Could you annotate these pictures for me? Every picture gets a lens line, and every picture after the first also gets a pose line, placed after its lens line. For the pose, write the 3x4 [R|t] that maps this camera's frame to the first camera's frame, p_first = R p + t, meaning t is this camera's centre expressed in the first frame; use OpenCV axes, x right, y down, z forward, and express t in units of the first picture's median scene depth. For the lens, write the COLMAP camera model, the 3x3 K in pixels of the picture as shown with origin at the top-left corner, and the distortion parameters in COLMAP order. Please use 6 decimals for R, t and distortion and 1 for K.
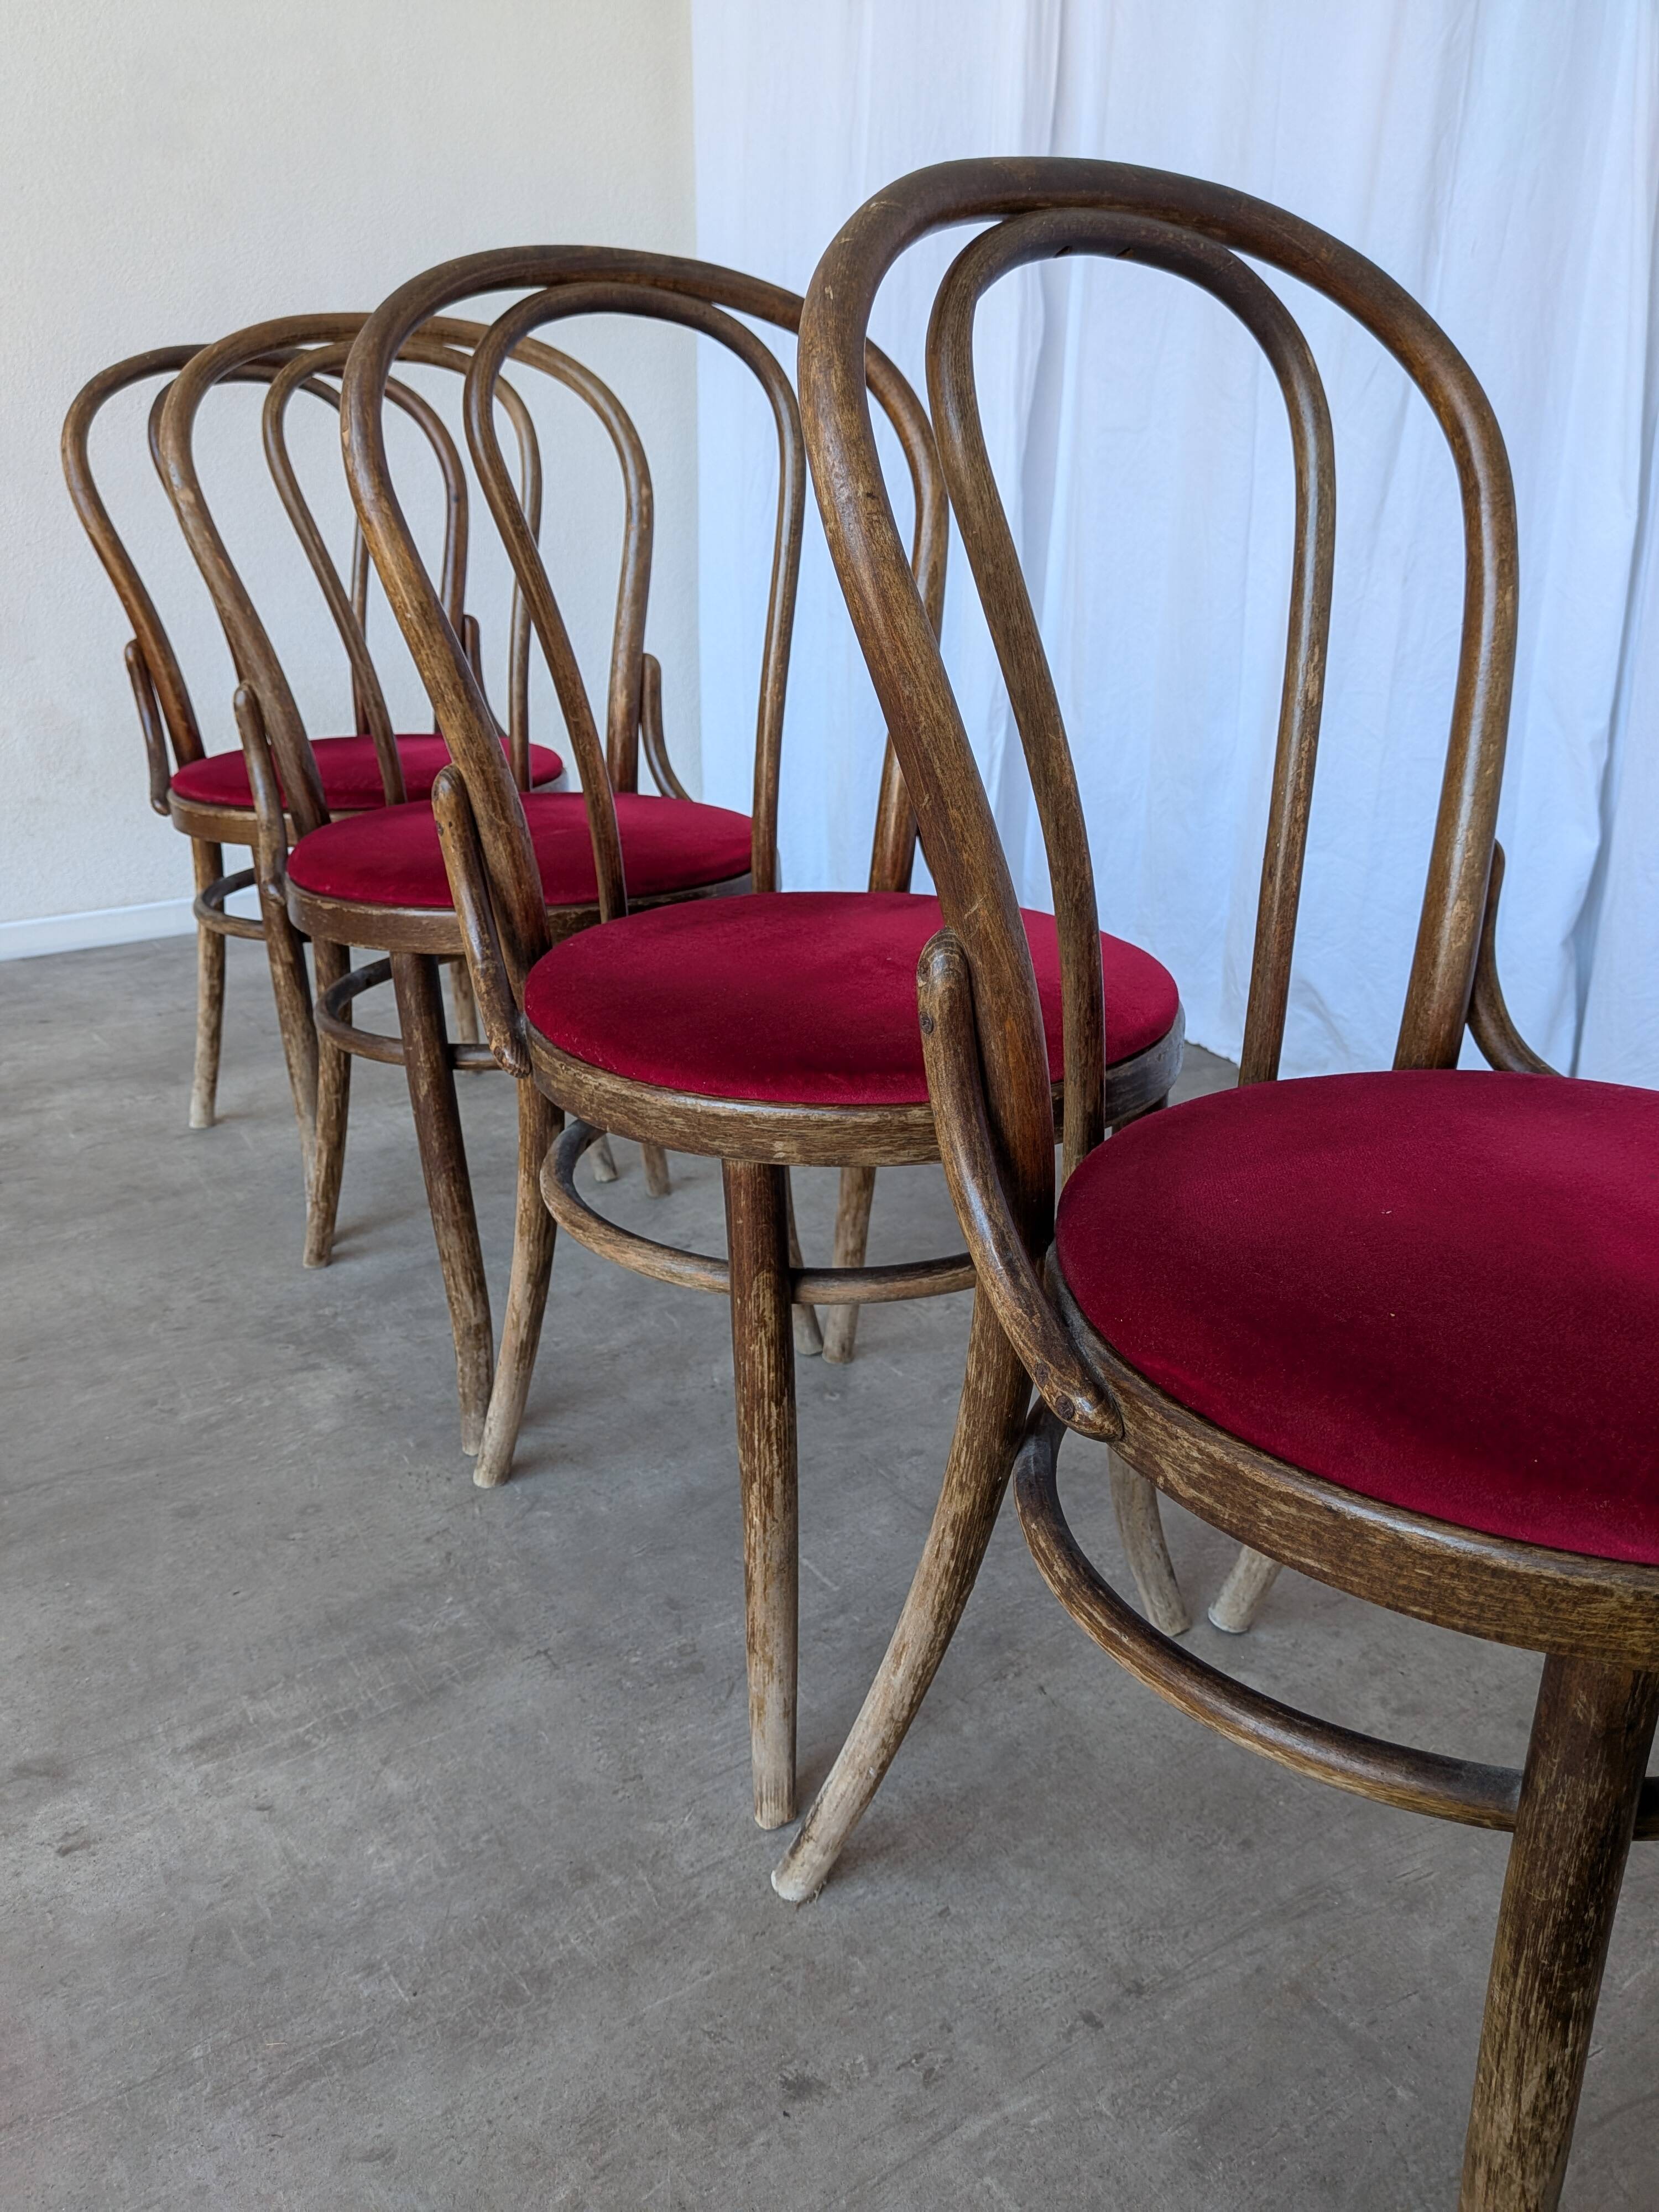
lens RADIAL K [[1638.0, 0, 806.0], [0, 1638.0, 1099.9], [0, 0, 1]] dist [0.026086, -0.066777]
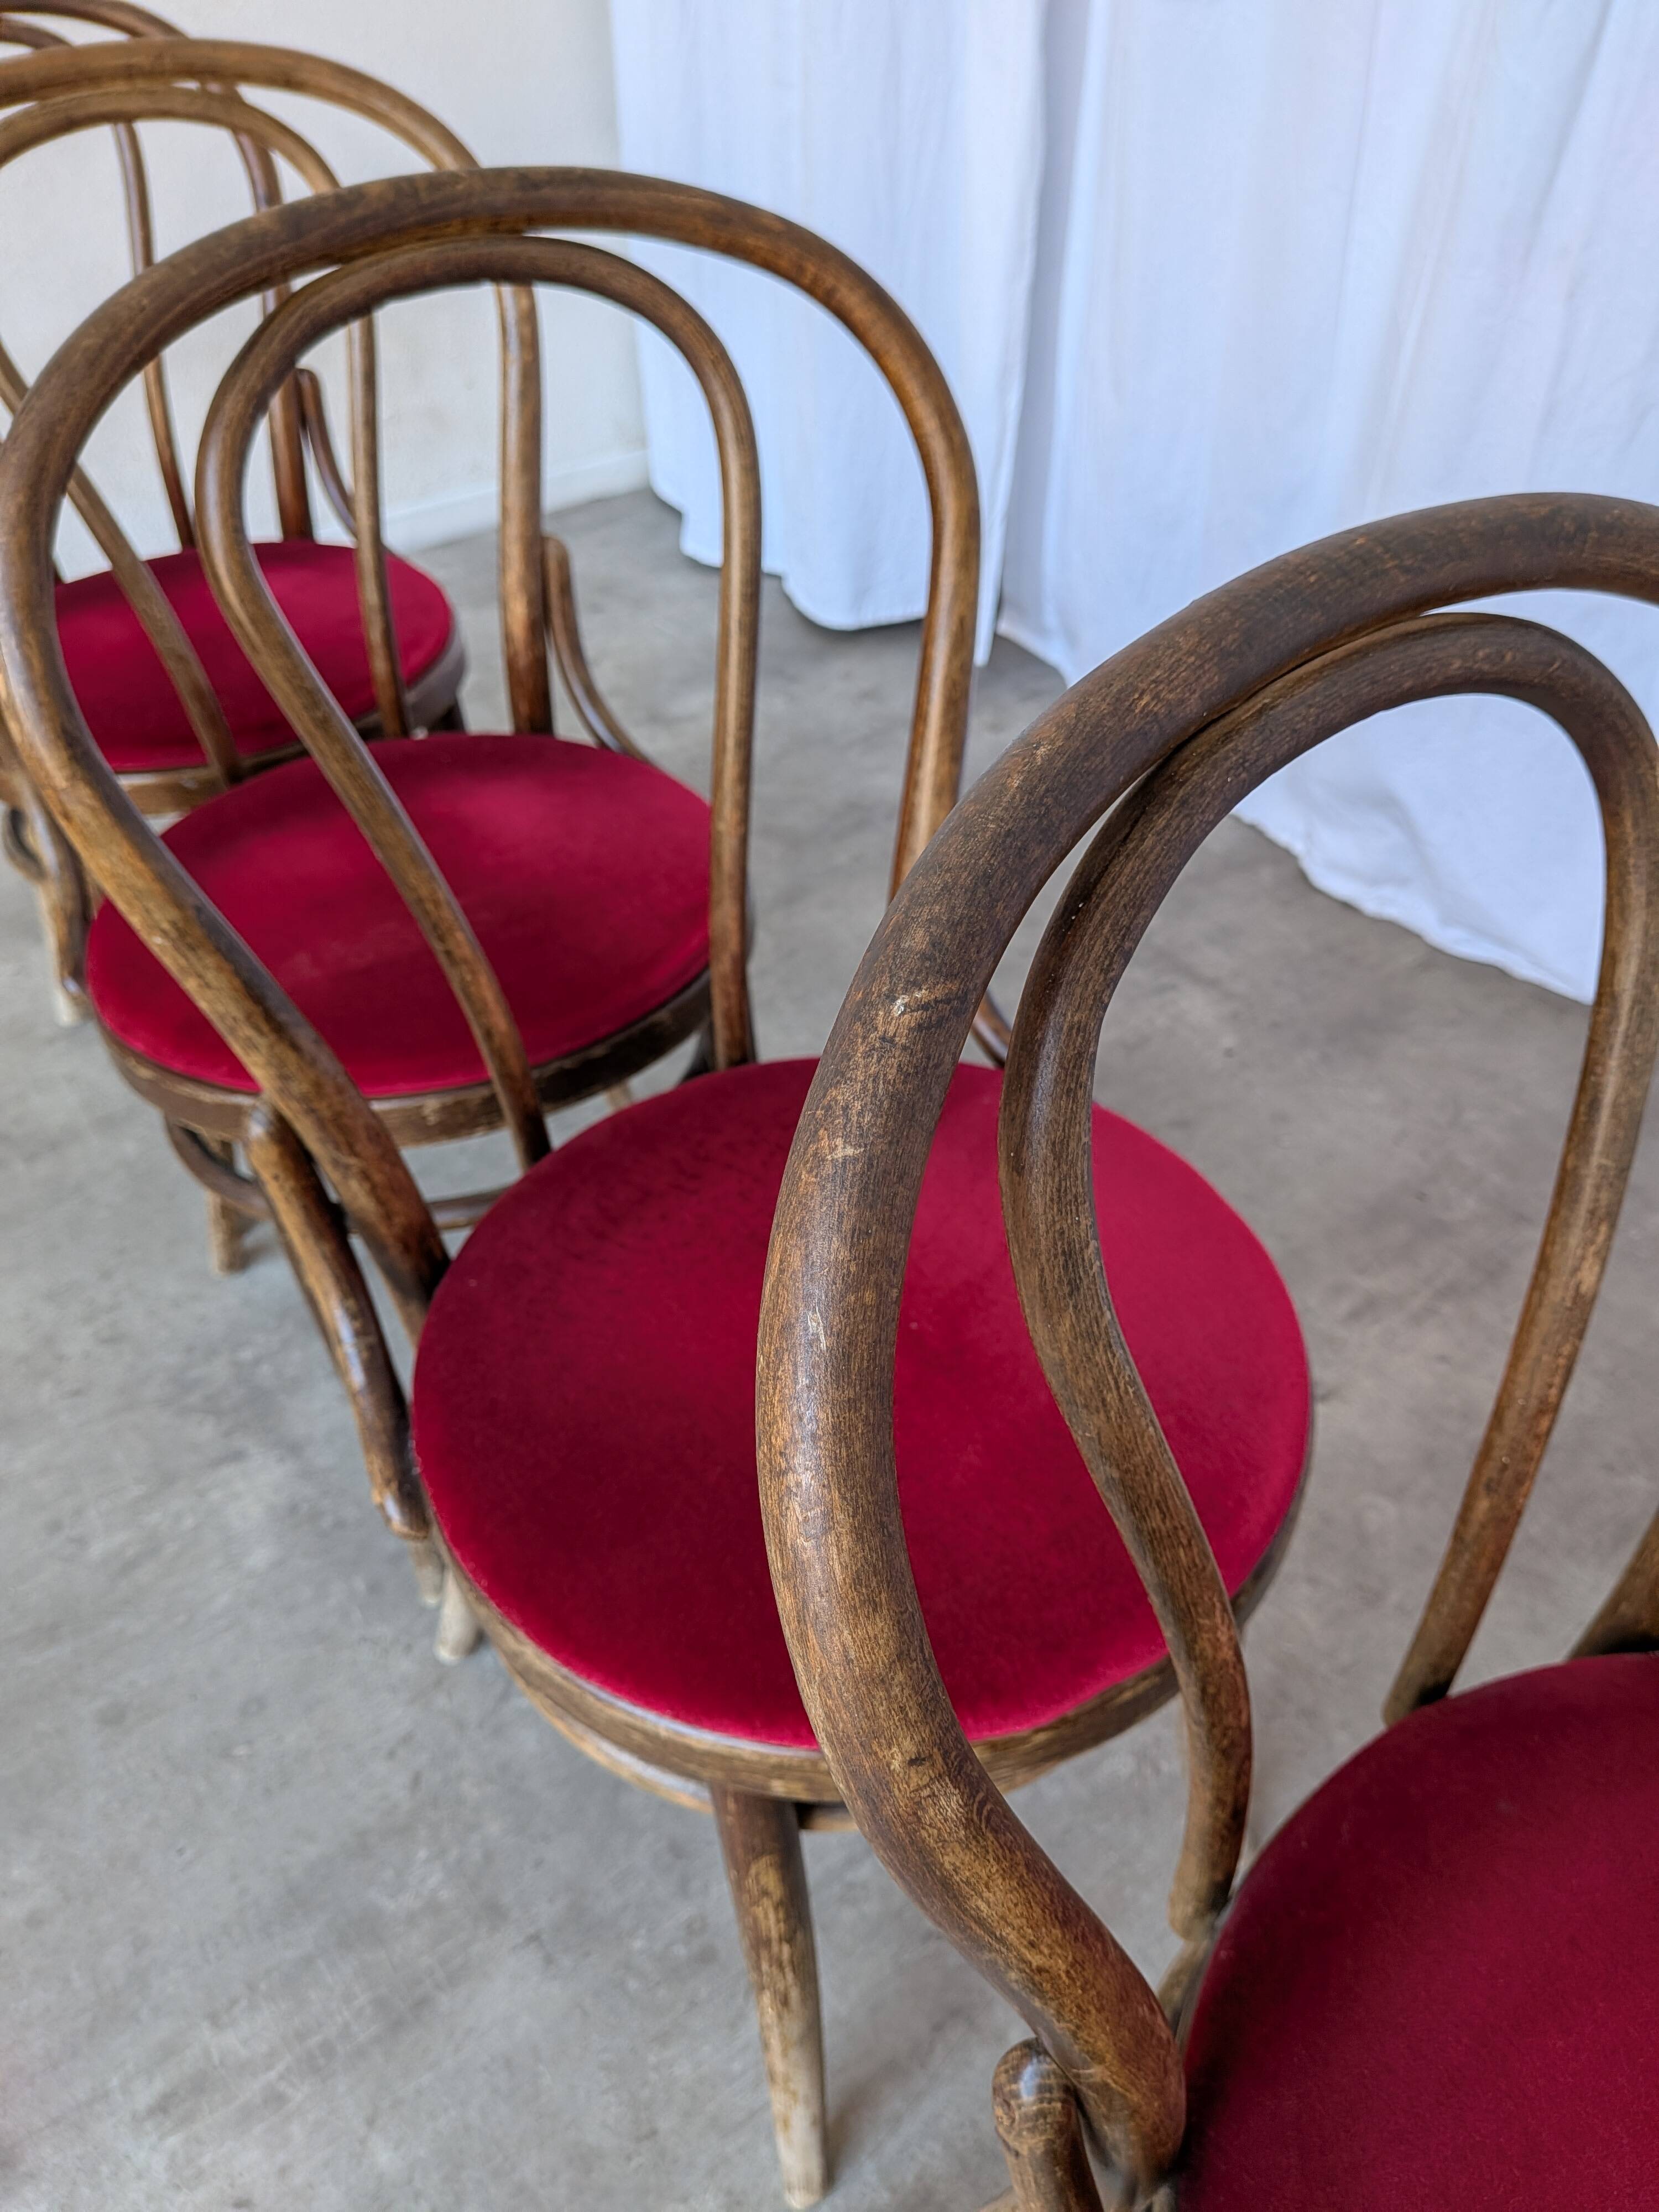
lens RADIAL K [[1638.0, 0, 849.2], [0, 1638.0, 1152.6], [0, 0, 1]] dist [0.026086, -0.066777]
pose [[0.998627, -0.045044, 0.026733, 0.006156], [0.032612, 0.934055, 0.355637, -0.410427], [-0.040989, -0.354277, 0.934242, 0.344556]]
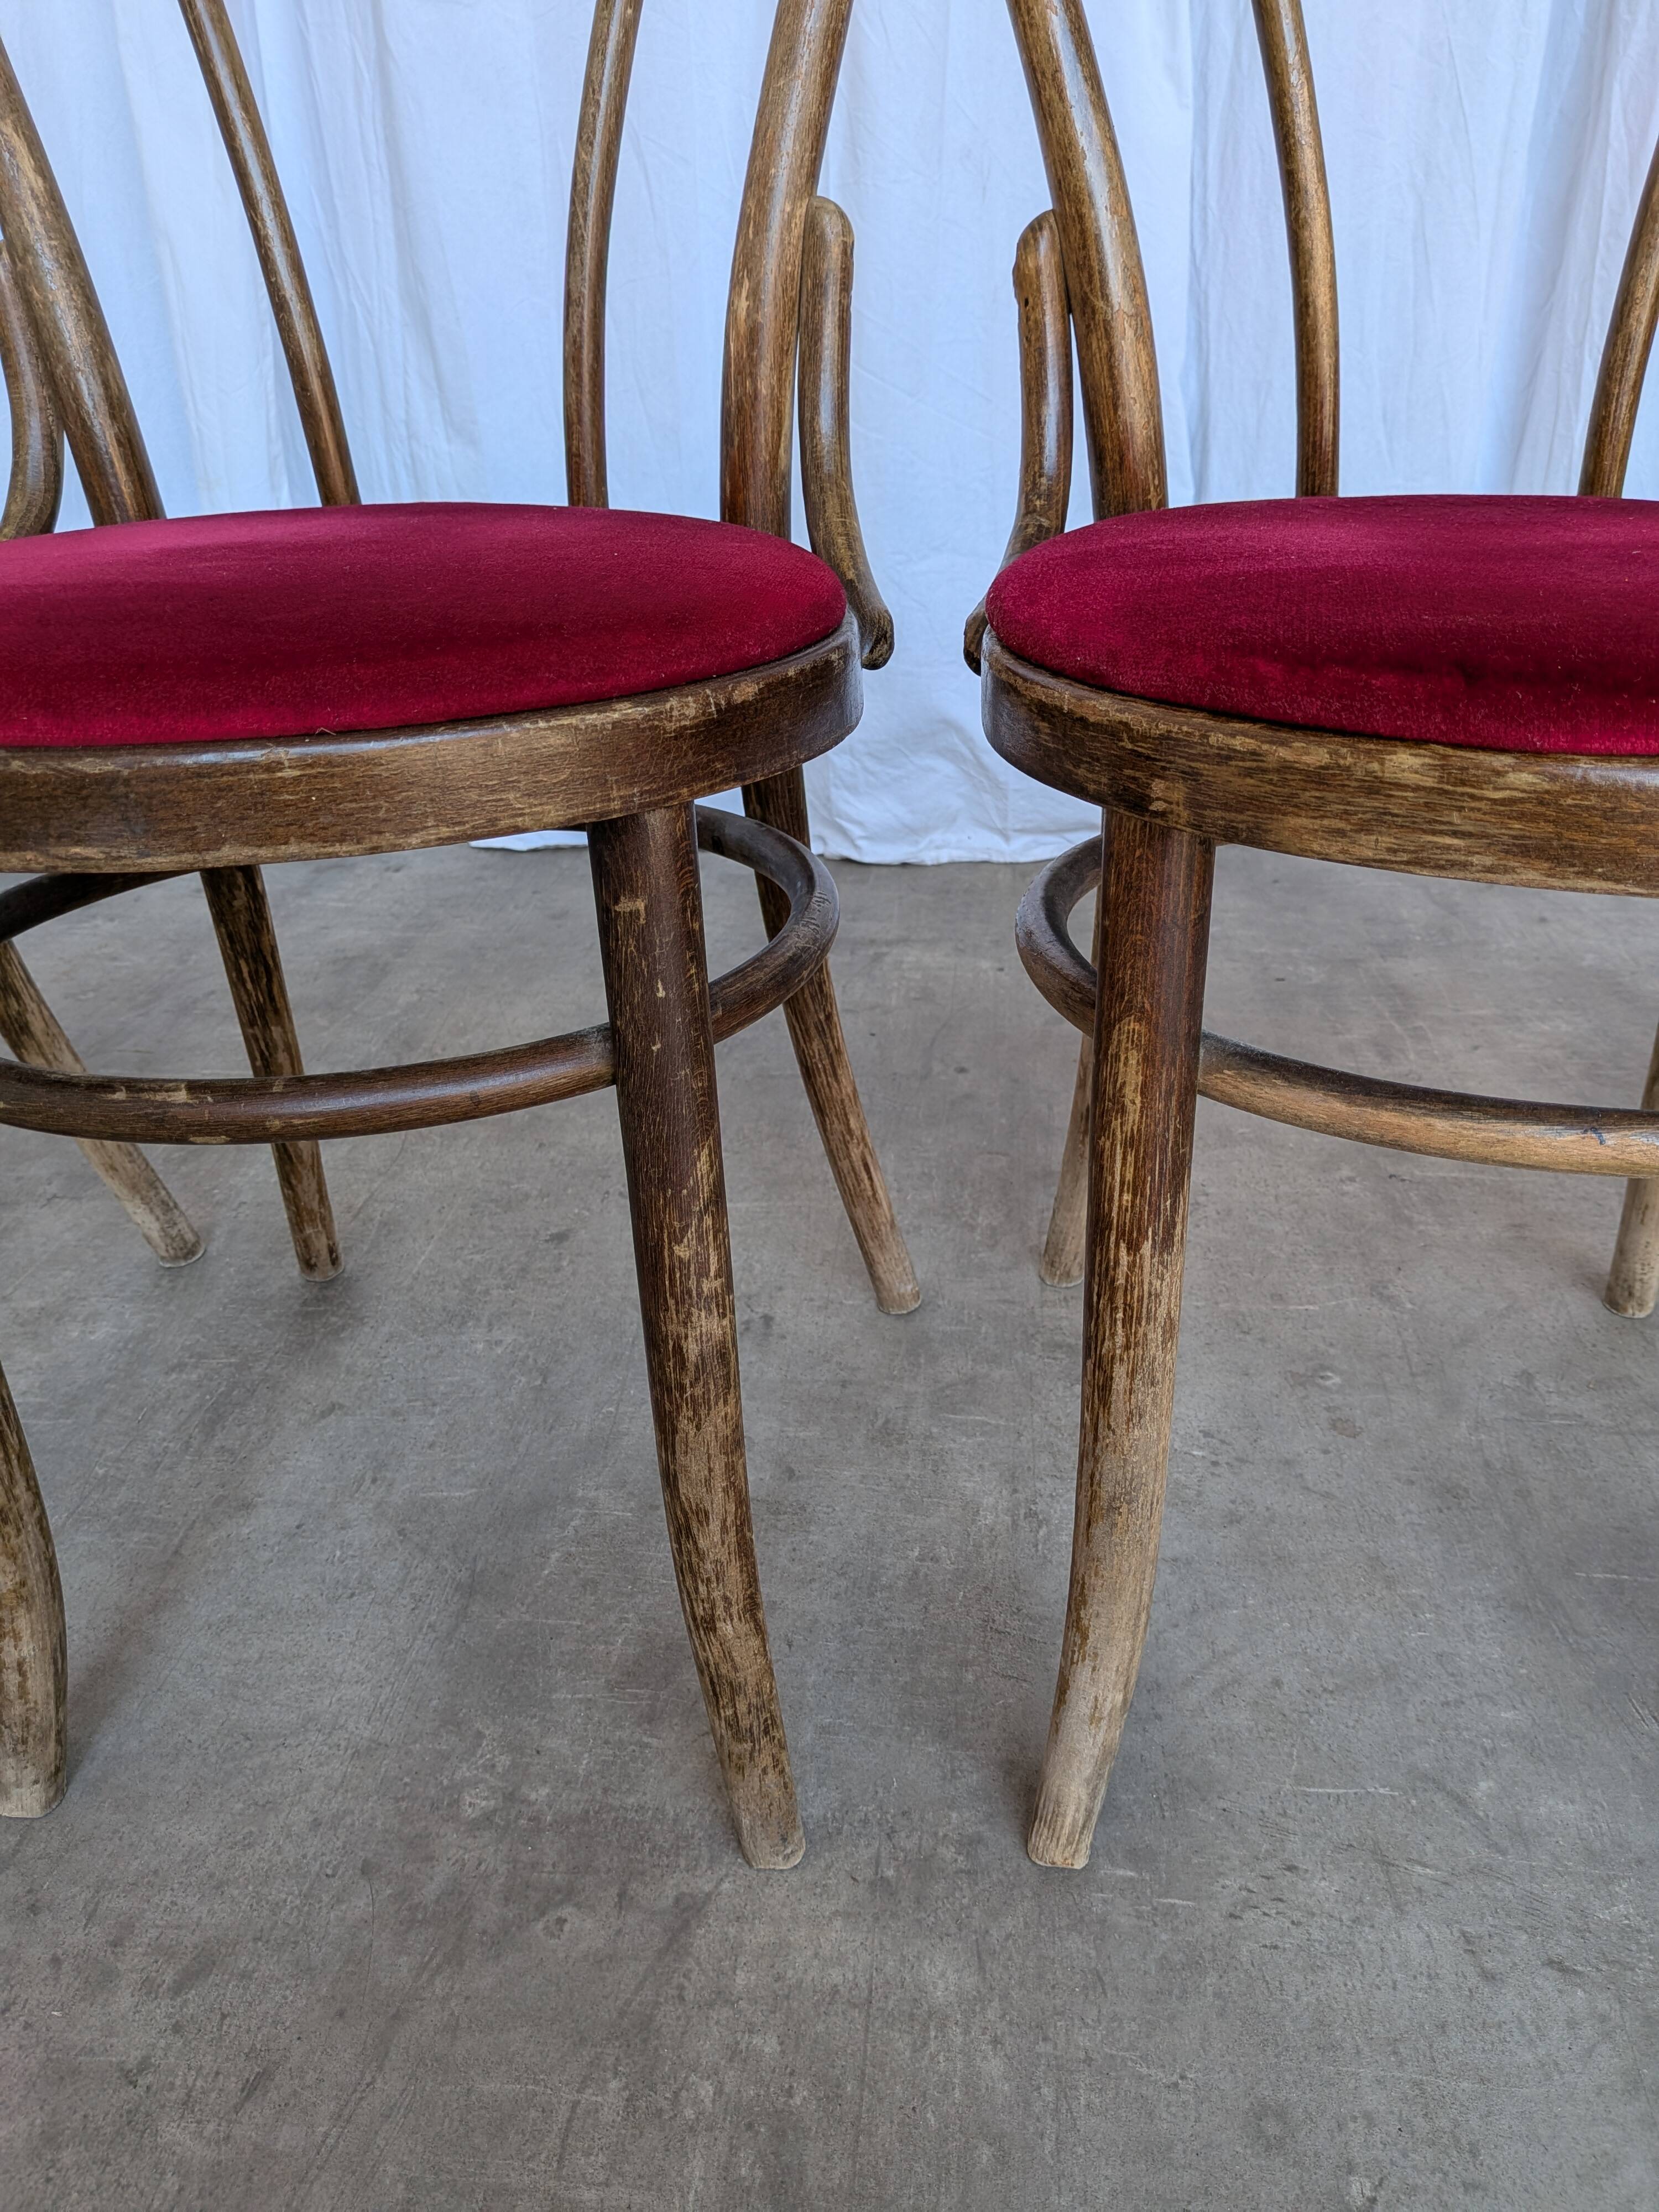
lens RADIAL K [[1638.0, 0, 851.2], [0, 1638.0, 1106.6], [0, 0, 1]] dist [0.026086, -0.066777]
pose [[0.621293, -0.361086, 0.695422, -0.723200], [0.299820, 0.929506, 0.214769, -0.162812], [-0.723950, 0.075067, 0.685756, 0.958269]]
